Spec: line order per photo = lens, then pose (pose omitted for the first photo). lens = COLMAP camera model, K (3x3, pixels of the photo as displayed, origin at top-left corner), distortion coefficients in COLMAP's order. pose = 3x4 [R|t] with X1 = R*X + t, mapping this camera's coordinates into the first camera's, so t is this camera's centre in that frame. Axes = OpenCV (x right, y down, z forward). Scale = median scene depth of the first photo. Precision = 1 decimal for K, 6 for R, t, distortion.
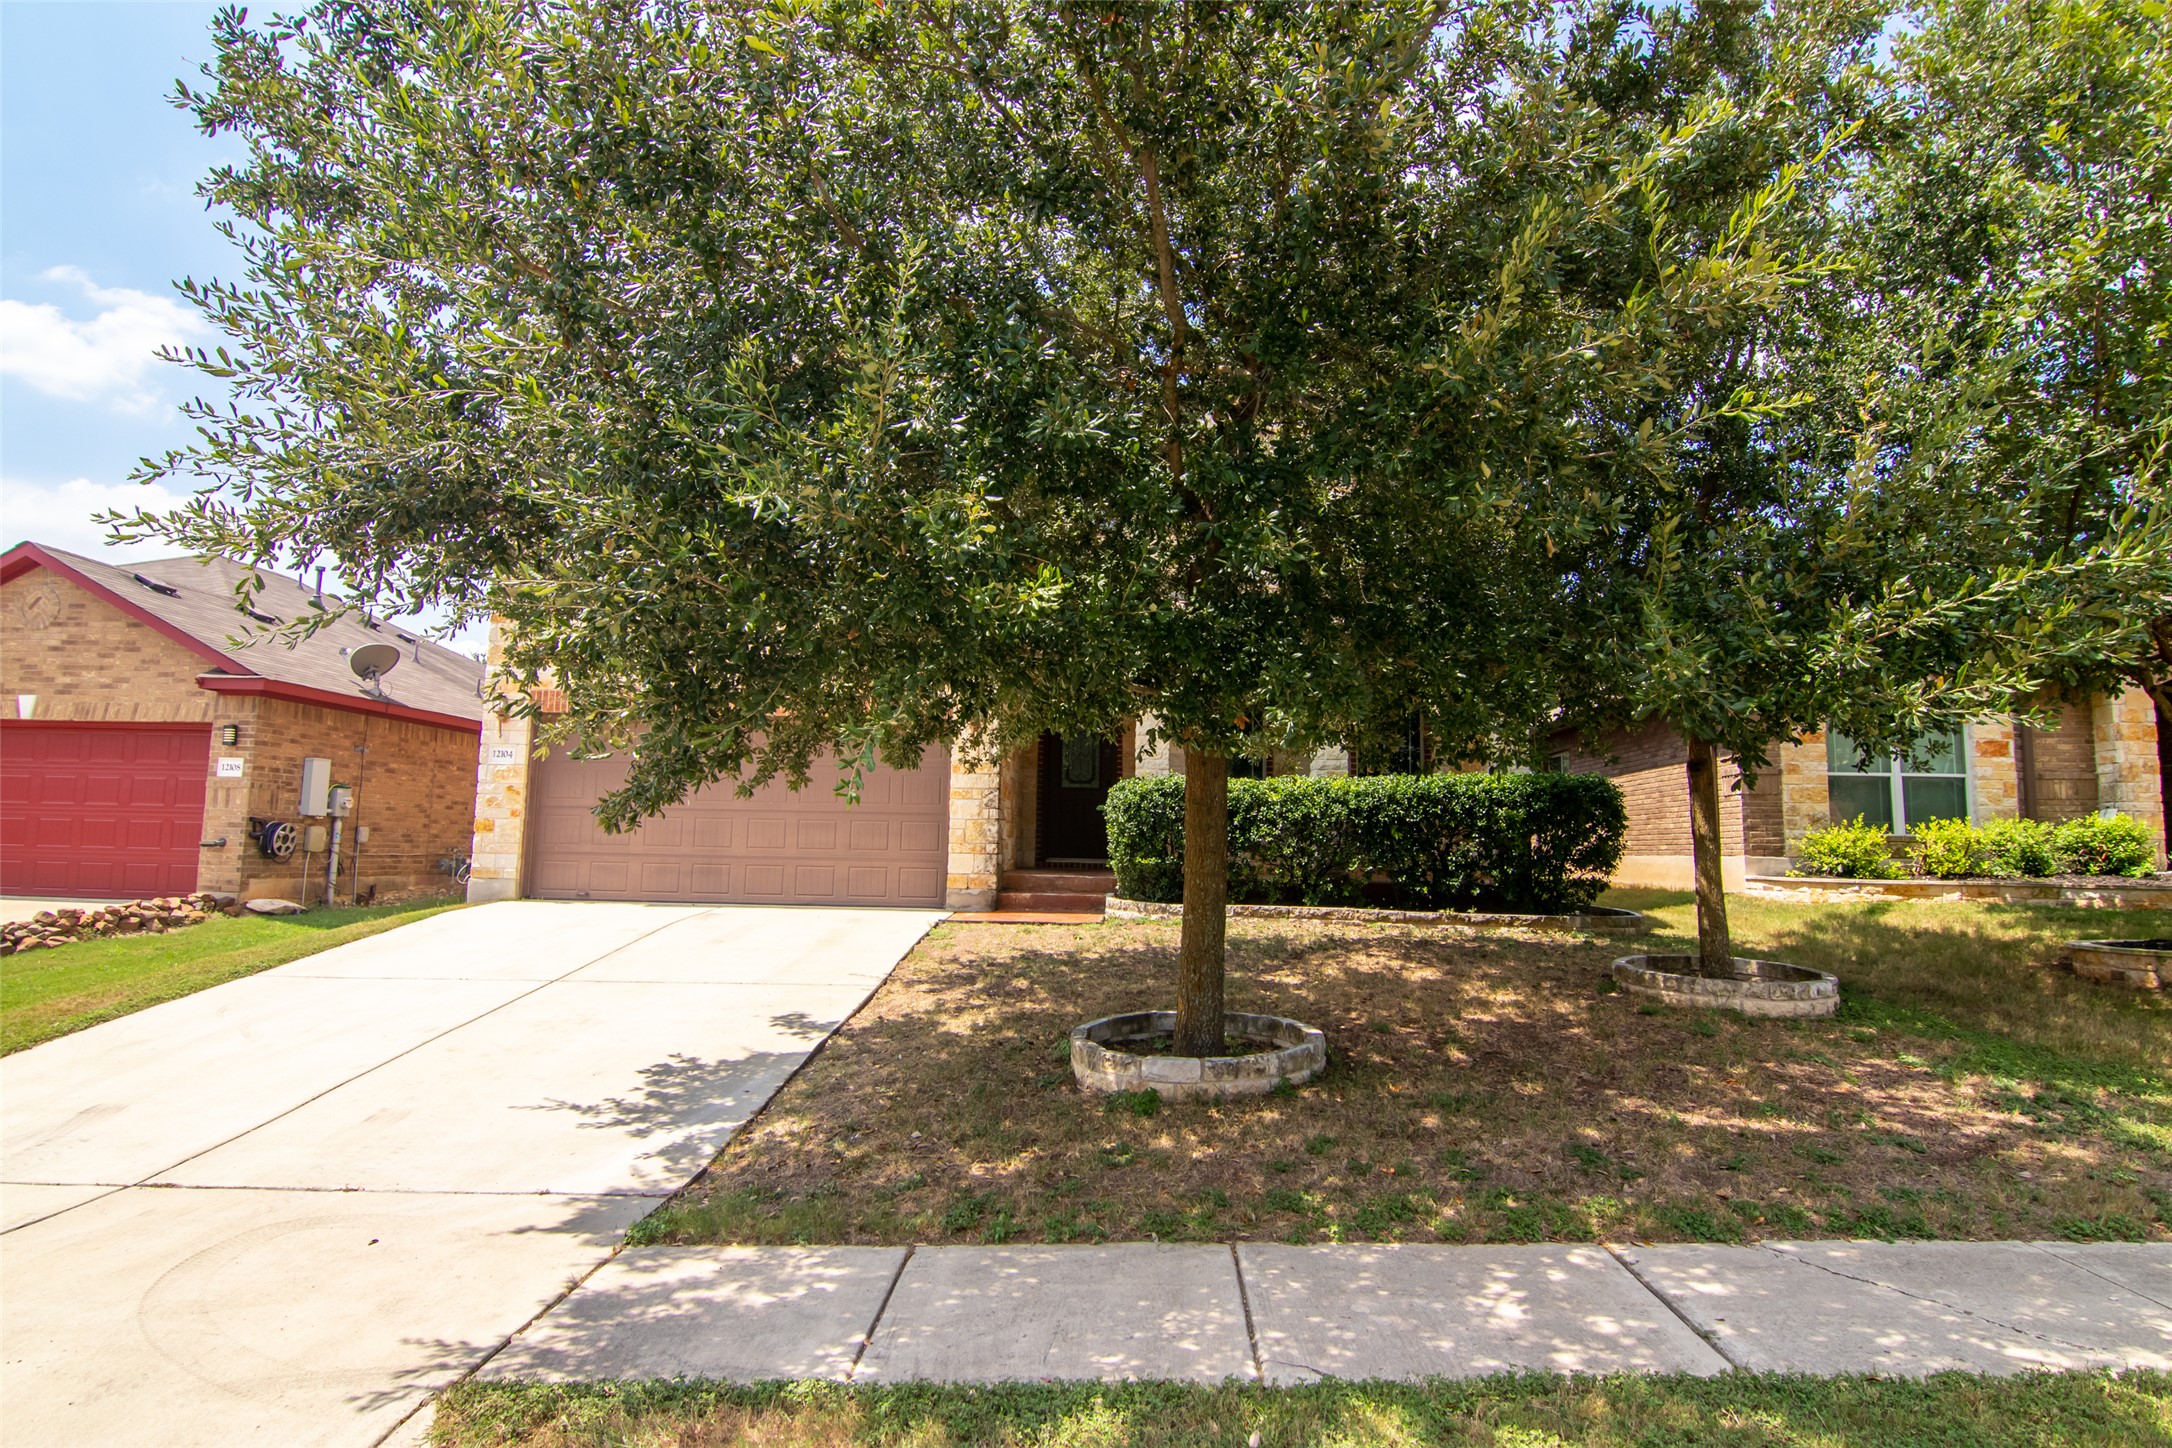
lens RADIAL K [[1188.7, 0, 1083.3], [0, 1188.7, 716.0], [0, 0, 1]] dist [-0.003038, -0.013013]
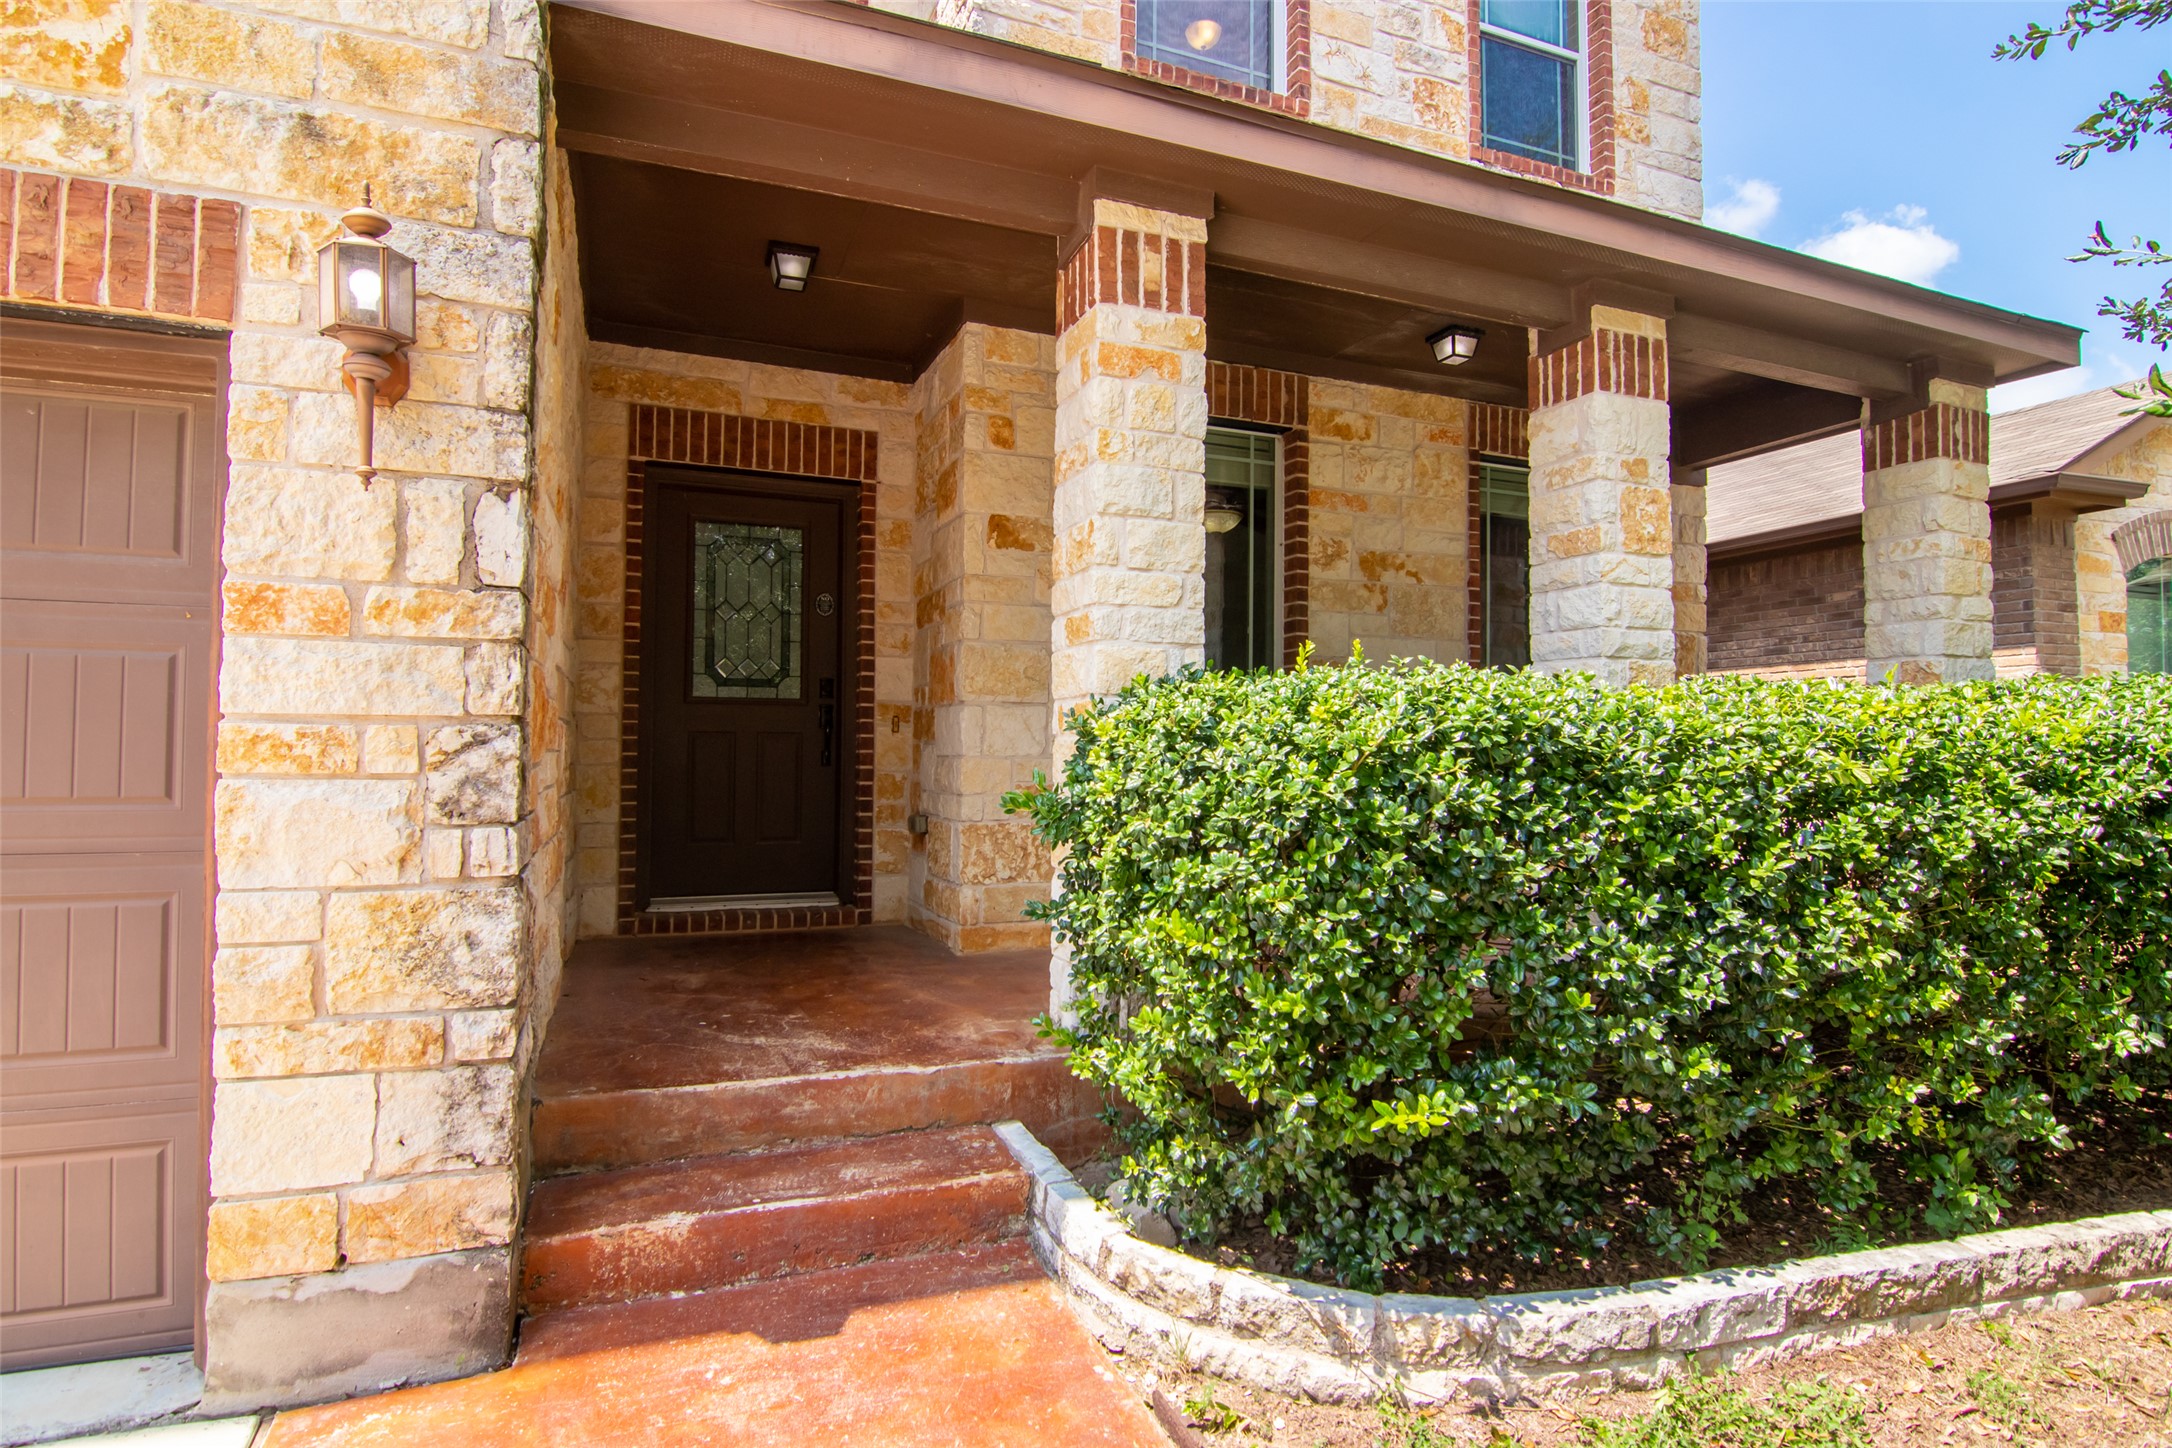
lens RADIAL K [[1110.1, 0, 1083.4], [0, 1110.1, 716.1], [0, 0, 1]] dist [-0.006999, -0.011033]
pose [[0.906022, 0.000170, 0.423231, -0.065342], [-0.037454, 0.996109, 0.079778, 0.042866], [-0.421570, -0.088132, 0.902503, 0.806737]]
